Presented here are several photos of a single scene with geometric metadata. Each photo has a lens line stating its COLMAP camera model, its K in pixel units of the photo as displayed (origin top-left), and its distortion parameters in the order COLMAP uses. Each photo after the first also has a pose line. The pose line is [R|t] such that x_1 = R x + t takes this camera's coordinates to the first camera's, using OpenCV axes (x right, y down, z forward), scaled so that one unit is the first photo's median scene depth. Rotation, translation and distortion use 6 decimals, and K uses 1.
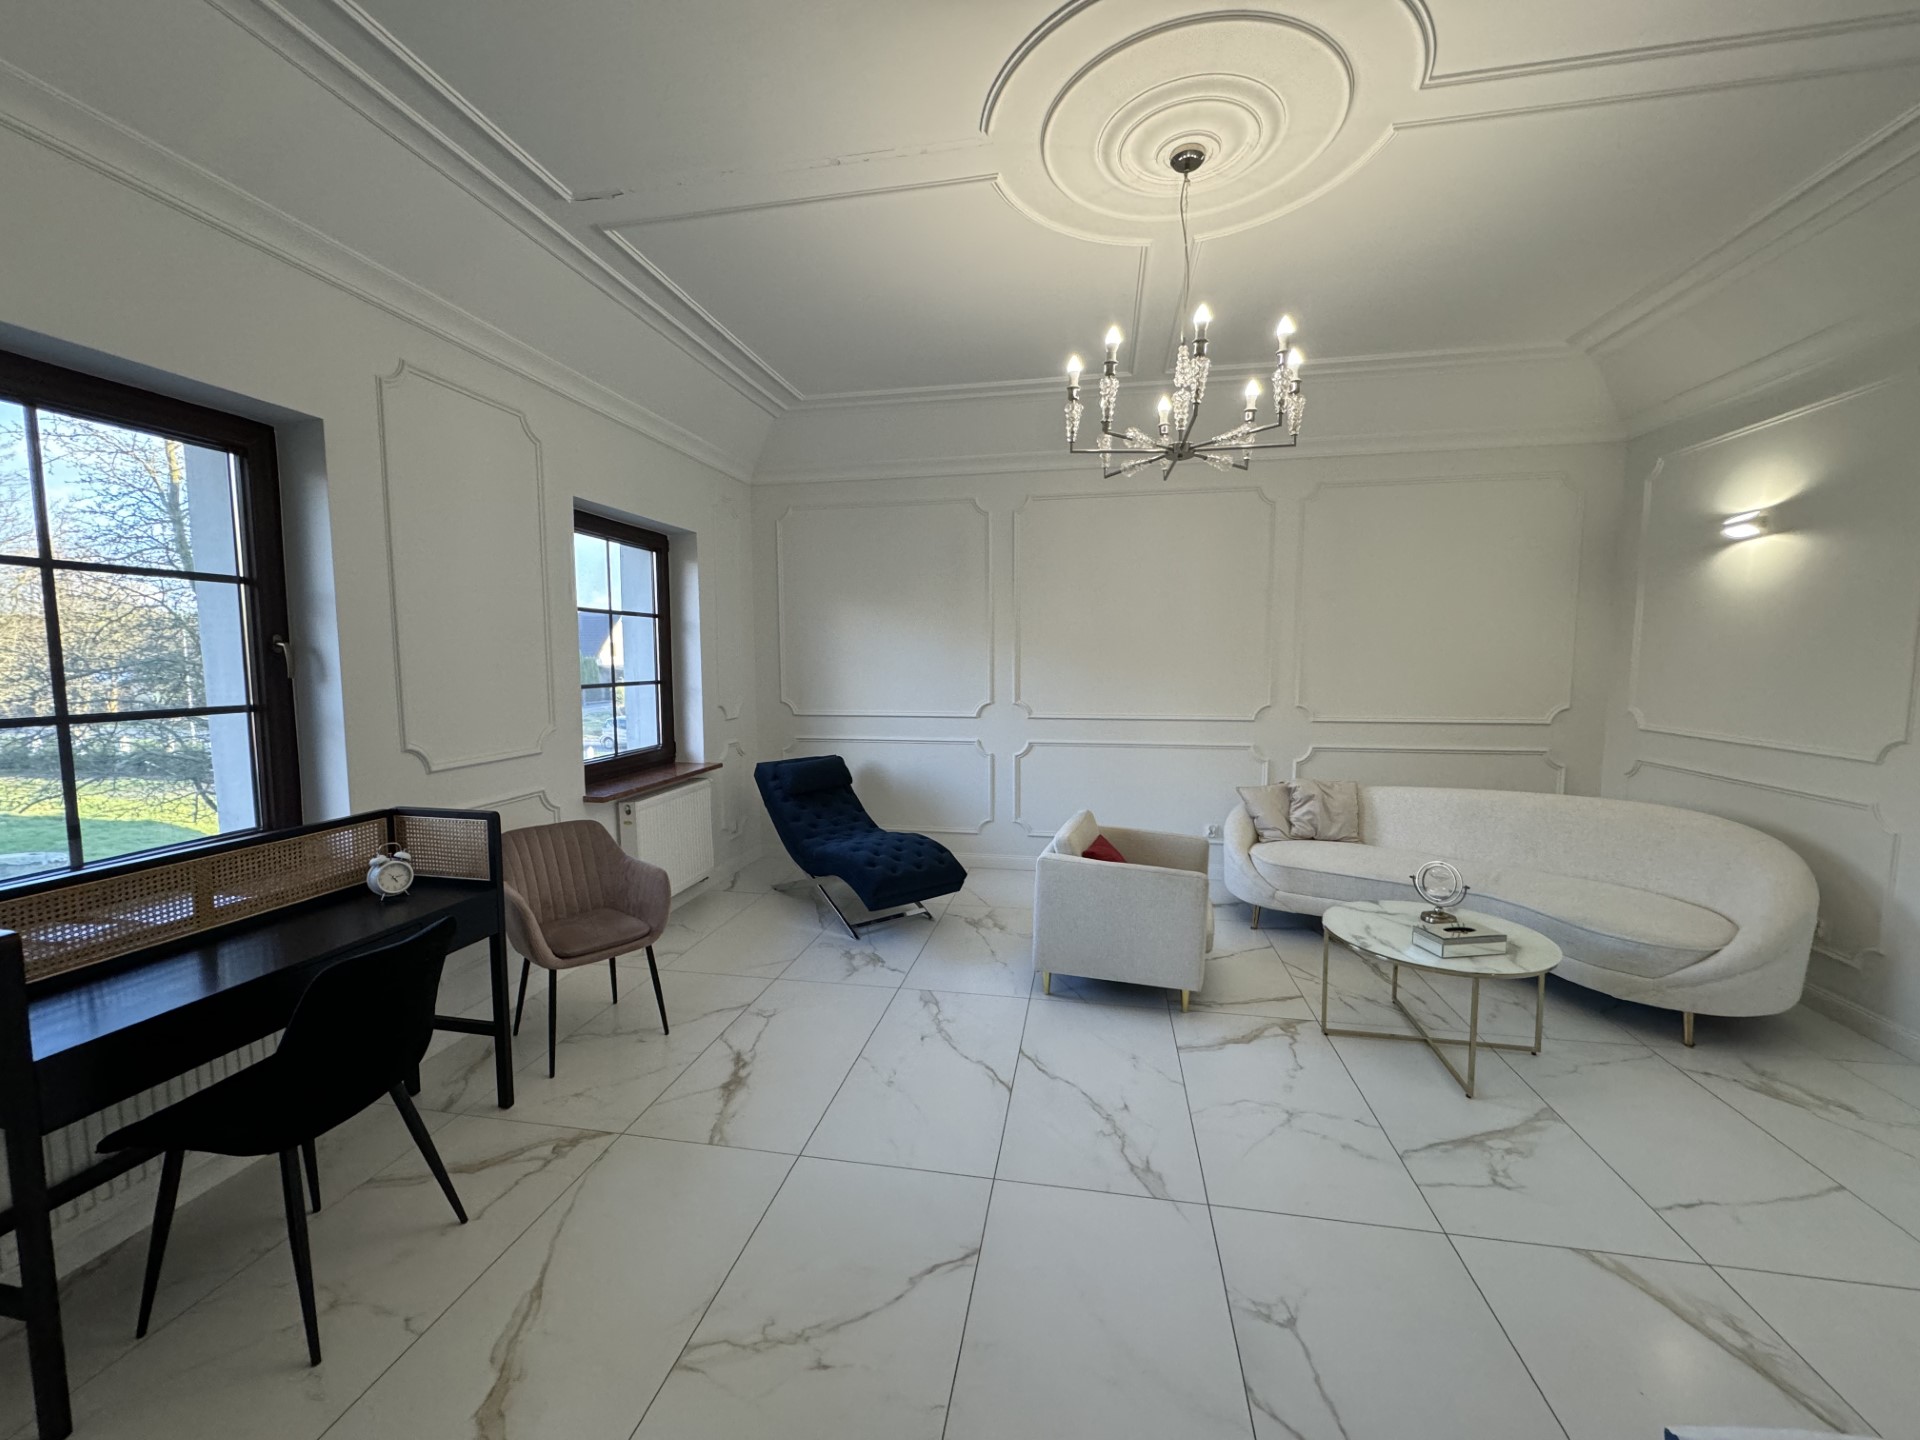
lens RADIAL K [[757.9, 0, 949.0], [0, 757.9, 708.9], [0, 0, 1]] dist [-0.002281, 0.000943]
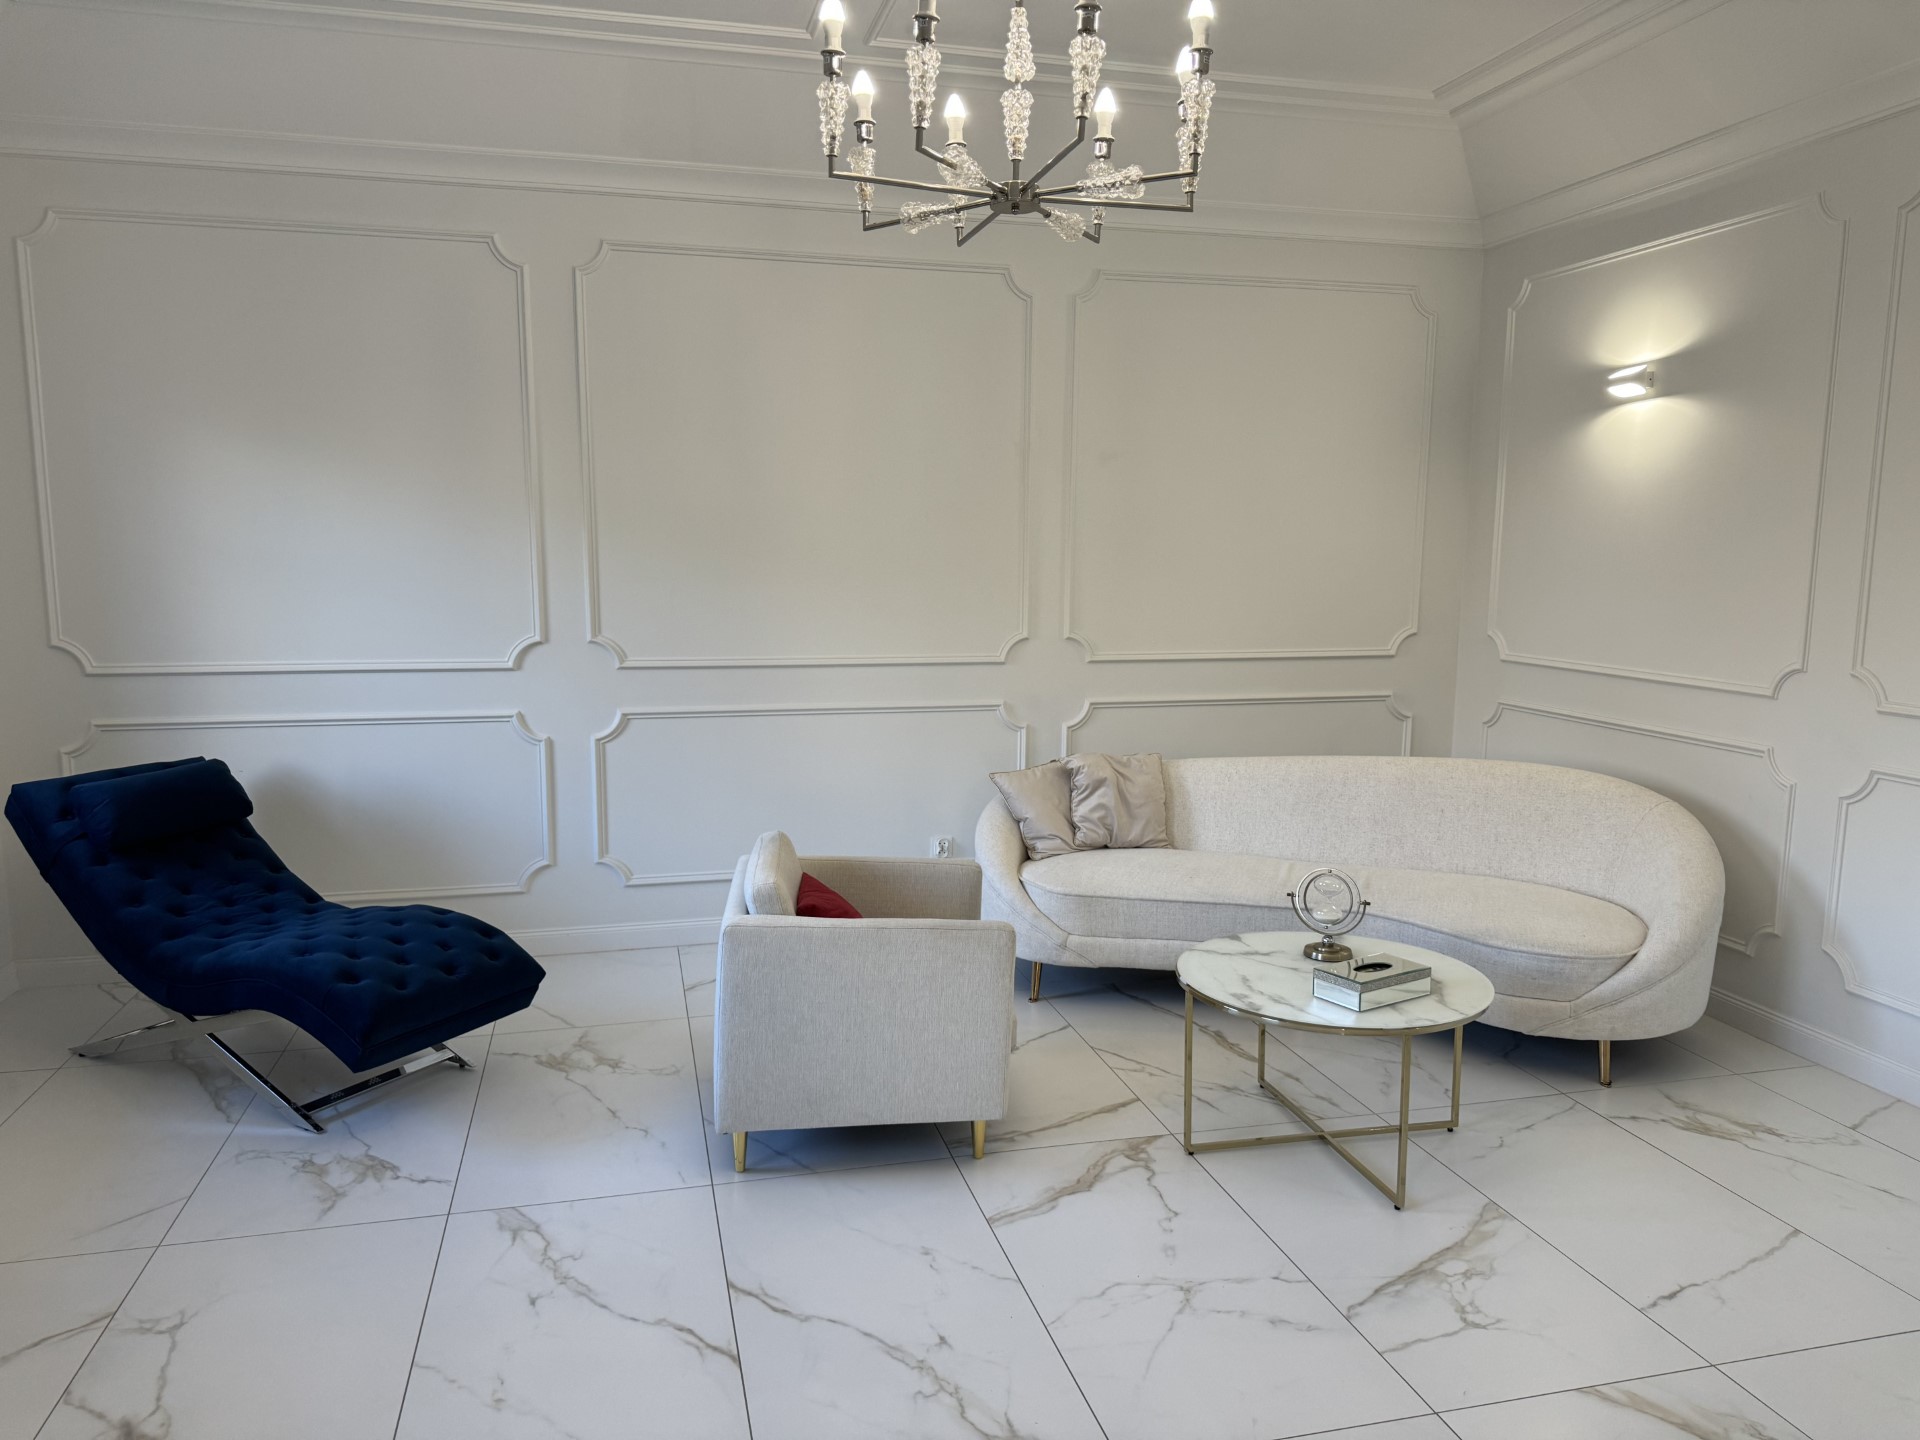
lens RADIAL K [[1353.7, 0, 967.4], [0, 1353.7, 709.3], [0, 0, 1]] dist [0.042729, -0.045305]
pose [[0.907454, -0.040407, 0.418203, -0.123690], [0.019719, 0.998364, 0.053674, -0.008067], [-0.419688, -0.040460, 0.906766, 0.050371]]
